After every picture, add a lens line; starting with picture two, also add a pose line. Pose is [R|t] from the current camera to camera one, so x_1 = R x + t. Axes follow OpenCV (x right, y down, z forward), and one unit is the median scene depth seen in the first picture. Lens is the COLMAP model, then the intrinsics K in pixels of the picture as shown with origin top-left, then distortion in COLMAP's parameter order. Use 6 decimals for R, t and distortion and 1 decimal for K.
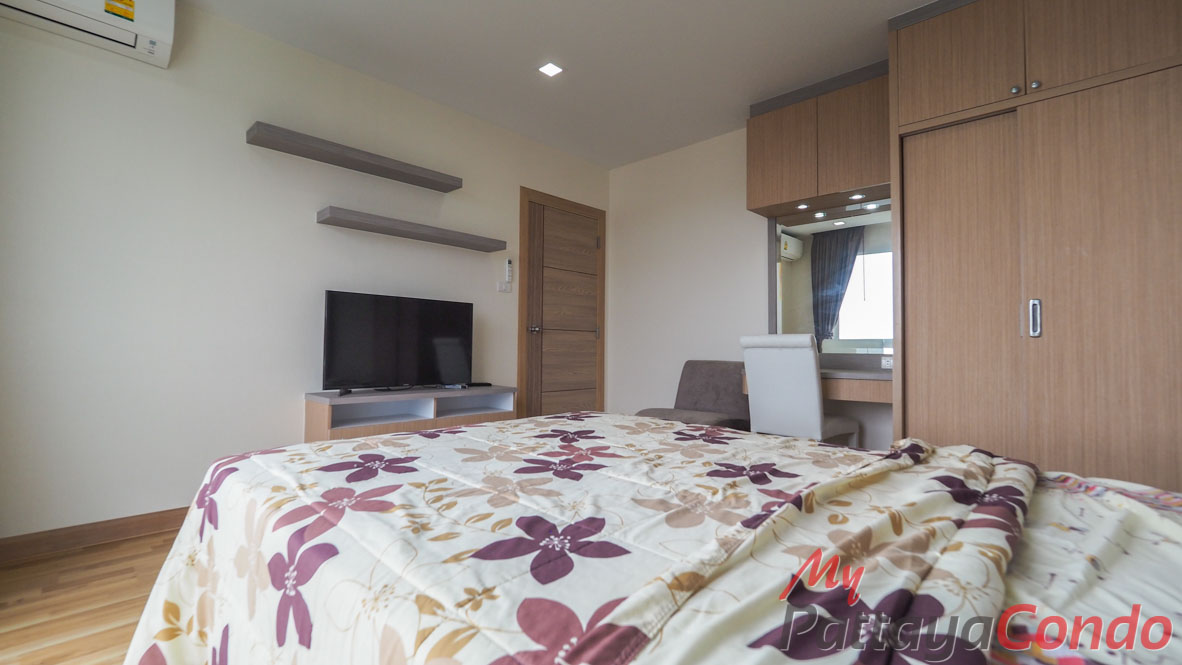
lens RADIAL K [[534.5, 0, 577.9], [0, 534.5, 333.4], [0, 0, 1]] dist [-0.000592, -0.000198]
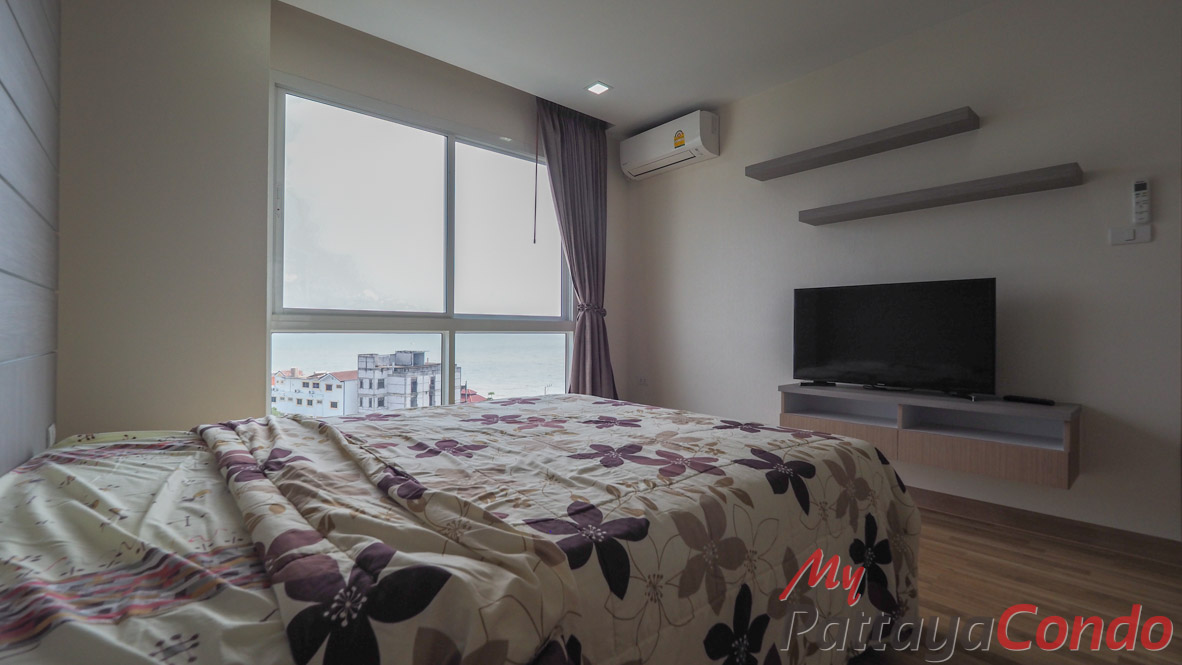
lens RADIAL K [[508.3, 0, 591.0], [0, 508.3, 332.5], [0, 0, 1]] dist [0.000684, -0.000086]
pose [[-0.081197, -0.007507, -0.996670, 0.567035], [0.029232, 0.999524, -0.009910, 0.006115], [0.996269, -0.029940, -0.080939, 0.613716]]
